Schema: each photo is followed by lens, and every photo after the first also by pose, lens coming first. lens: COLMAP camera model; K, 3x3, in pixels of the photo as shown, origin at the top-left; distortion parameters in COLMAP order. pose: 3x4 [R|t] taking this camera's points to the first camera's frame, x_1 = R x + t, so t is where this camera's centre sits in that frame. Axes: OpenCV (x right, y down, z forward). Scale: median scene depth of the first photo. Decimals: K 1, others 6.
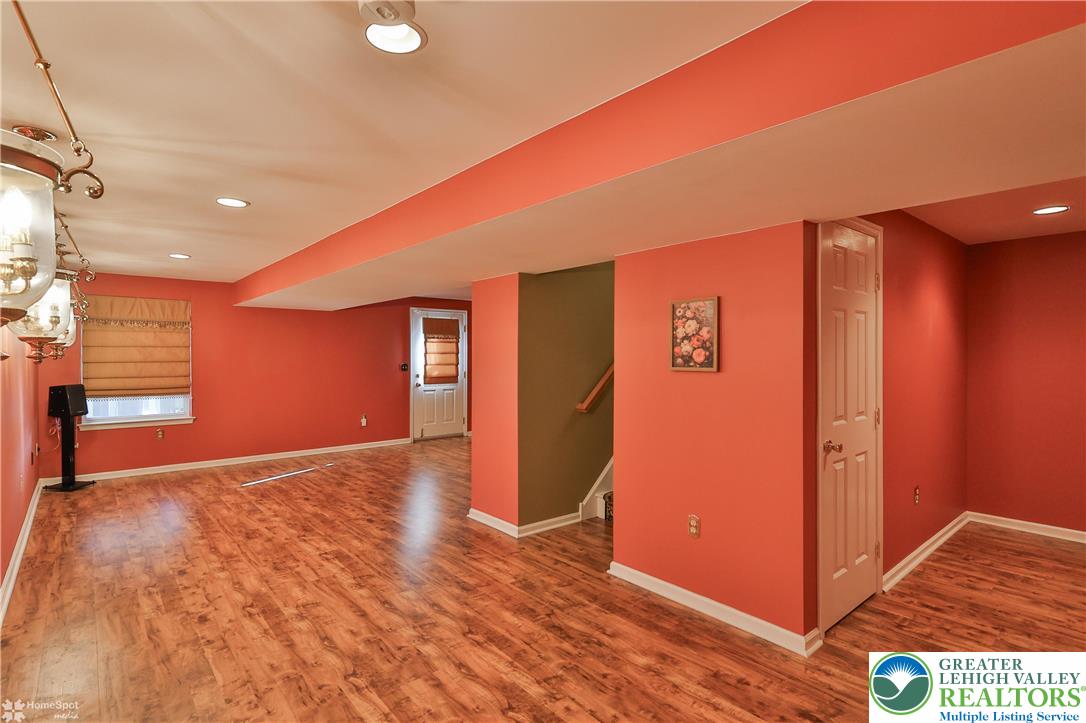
lens RADIAL K [[540.1, 0, 535.1], [0, 540.1, 358.3], [0, 0, 1]] dist [-0.003481, 0.006674]
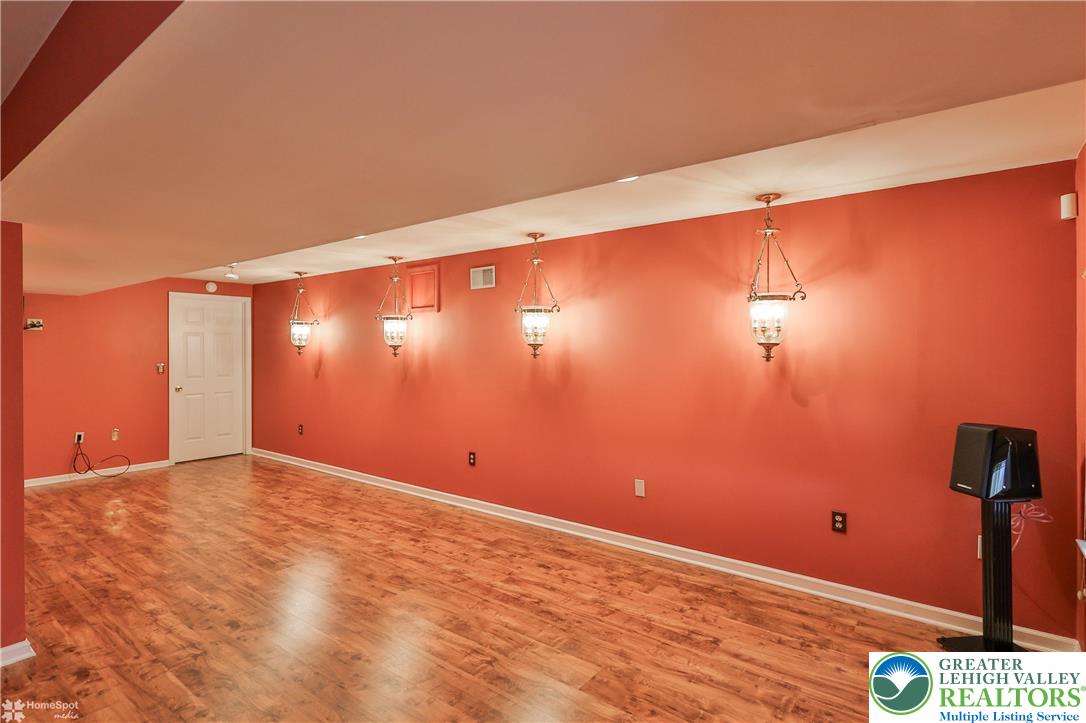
lens RADIAL K [[540.1, 0, 545.1], [0, 540.1, 357.1], [0, 0, 1]] dist [-0.003481, 0.006674]
pose [[-0.975799, 0.004964, -0.218615, -0.605433], [0.000134, 0.999756, 0.022103, -0.017993], [0.218671, 0.021539, -0.975561, 1.953001]]
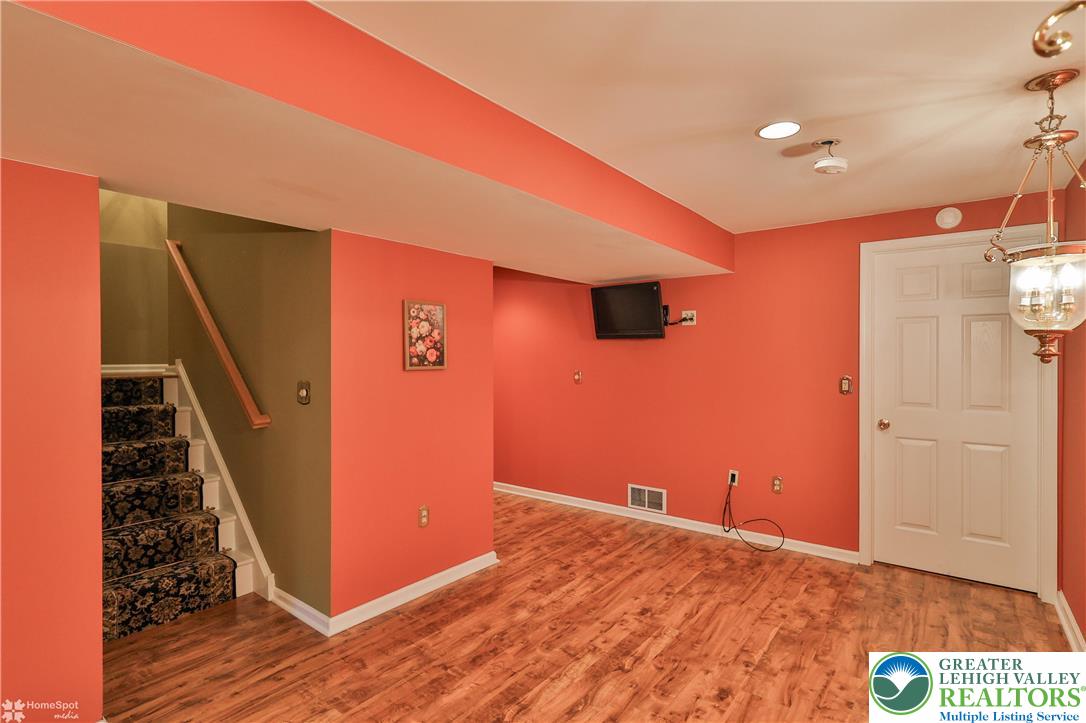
lens RADIAL K [[540.1, 0, 540.5], [0, 540.1, 361.6], [0, 0, 1]] dist [-0.003481, 0.006674]
pose [[-0.215149, -0.006900, 0.976557, -0.608656], [0.010459, 0.999901, 0.009369, 0.000007], [-0.976525, 0.012229, -0.215056, 0.773429]]
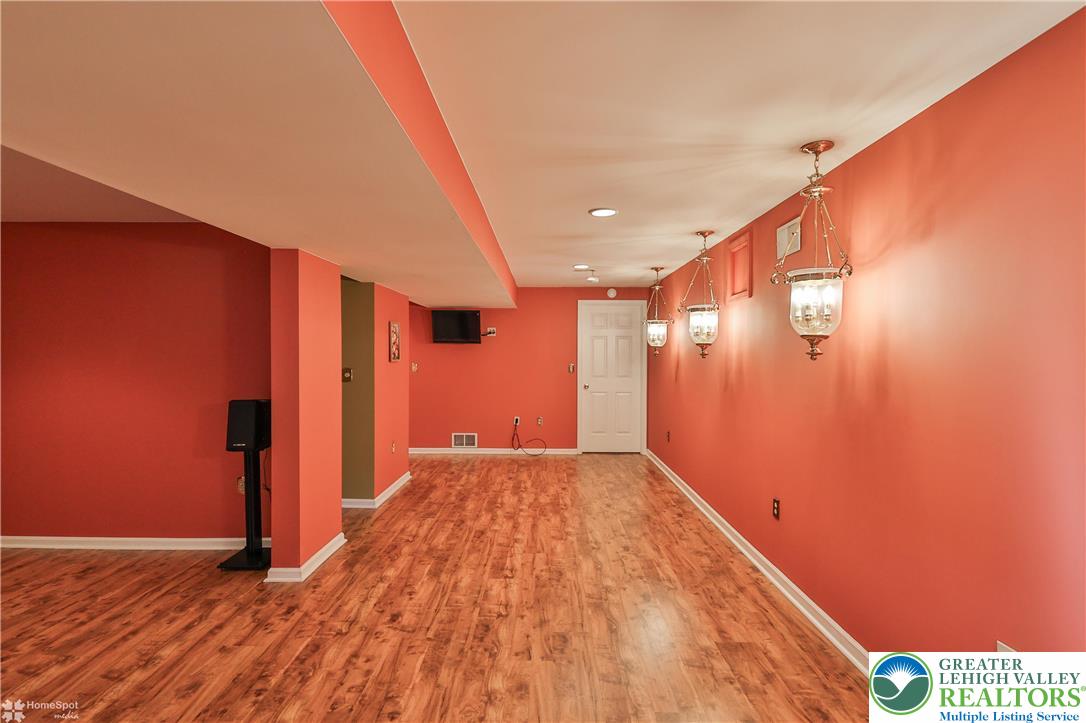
lens RADIAL K [[540.1, 0, 542.7], [0, 540.1, 372.0], [0, 0, 1]] dist [-0.003481, 0.006674]
pose [[-0.761889, -0.019973, 0.647400, -0.974682], [0.005804, 0.999274, 0.037660, -0.004858], [-0.647682, 0.032450, -0.761220, 1.585343]]
